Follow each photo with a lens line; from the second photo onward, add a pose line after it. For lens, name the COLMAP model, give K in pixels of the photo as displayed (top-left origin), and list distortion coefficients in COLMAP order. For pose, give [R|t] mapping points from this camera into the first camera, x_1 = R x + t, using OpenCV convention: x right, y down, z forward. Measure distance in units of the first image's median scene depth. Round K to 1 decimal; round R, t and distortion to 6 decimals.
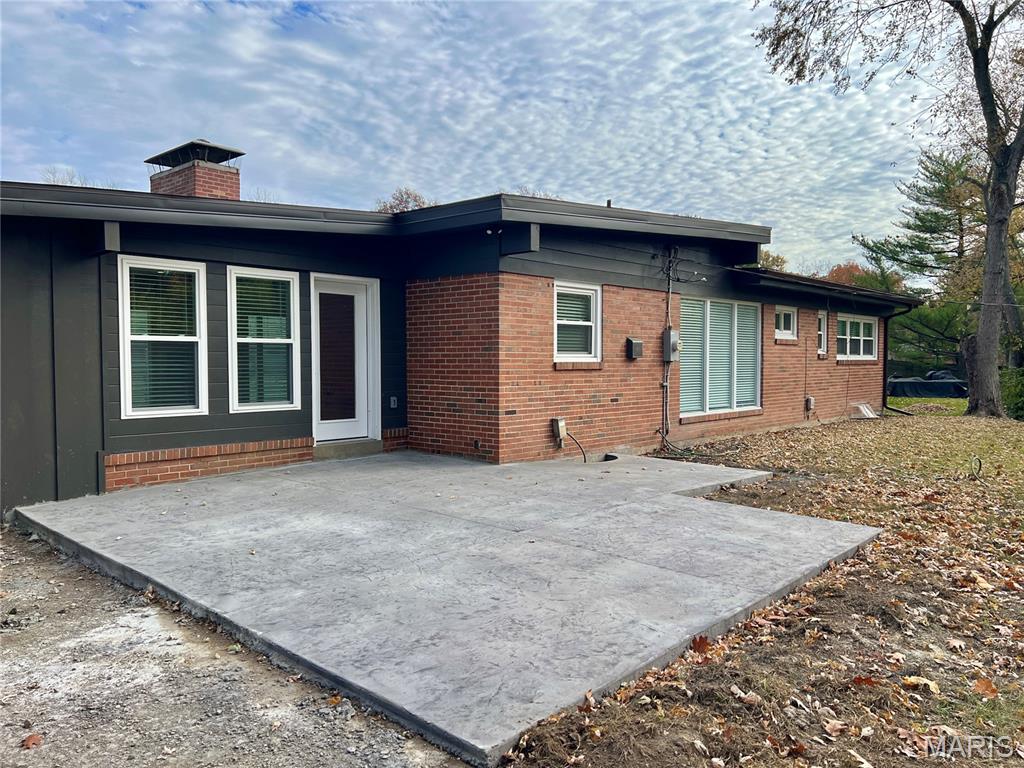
lens RADIAL K [[763.8, 0, 514.1], [0, 763.8, 384.9], [0, 0, 1]] dist [0.054626, -0.055041]
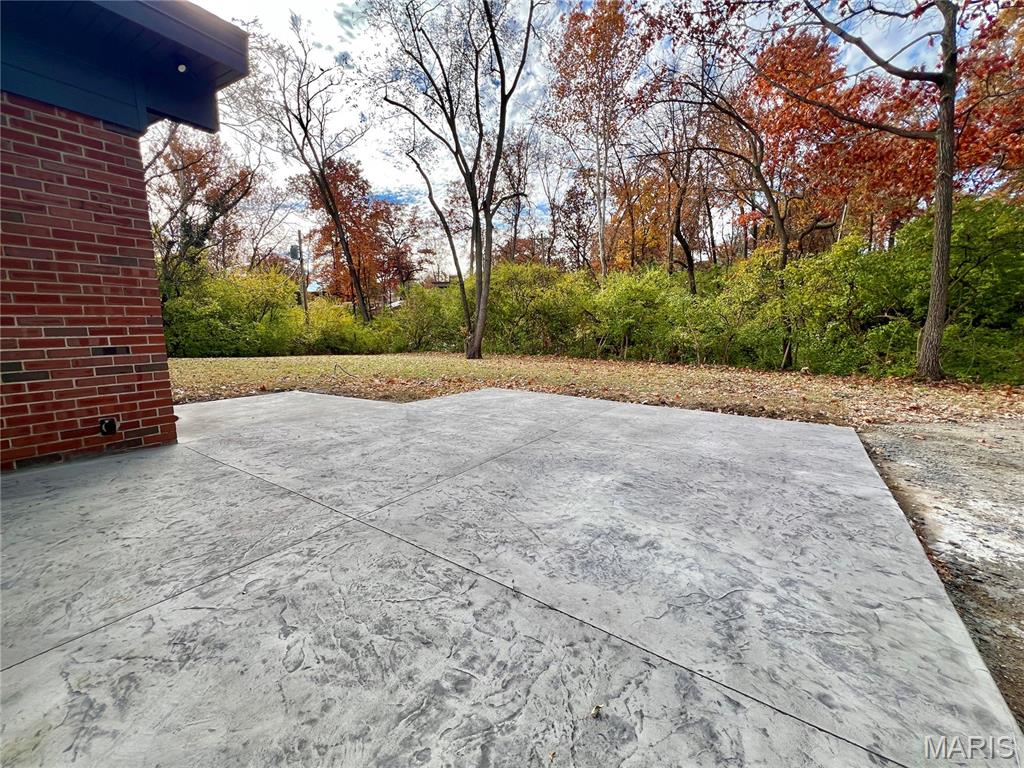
lens RADIAL K [[410.3, 0, 515.9], [0, 410.3, 383.6], [0, 0, 1]] dist [-0.001442, -0.000285]
pose [[-0.157047, -0.142676, 0.977231, -0.776707], [0.035303, 0.988066, 0.149931, 0.018735], [-0.986960, 0.058045, -0.150136, 1.452232]]
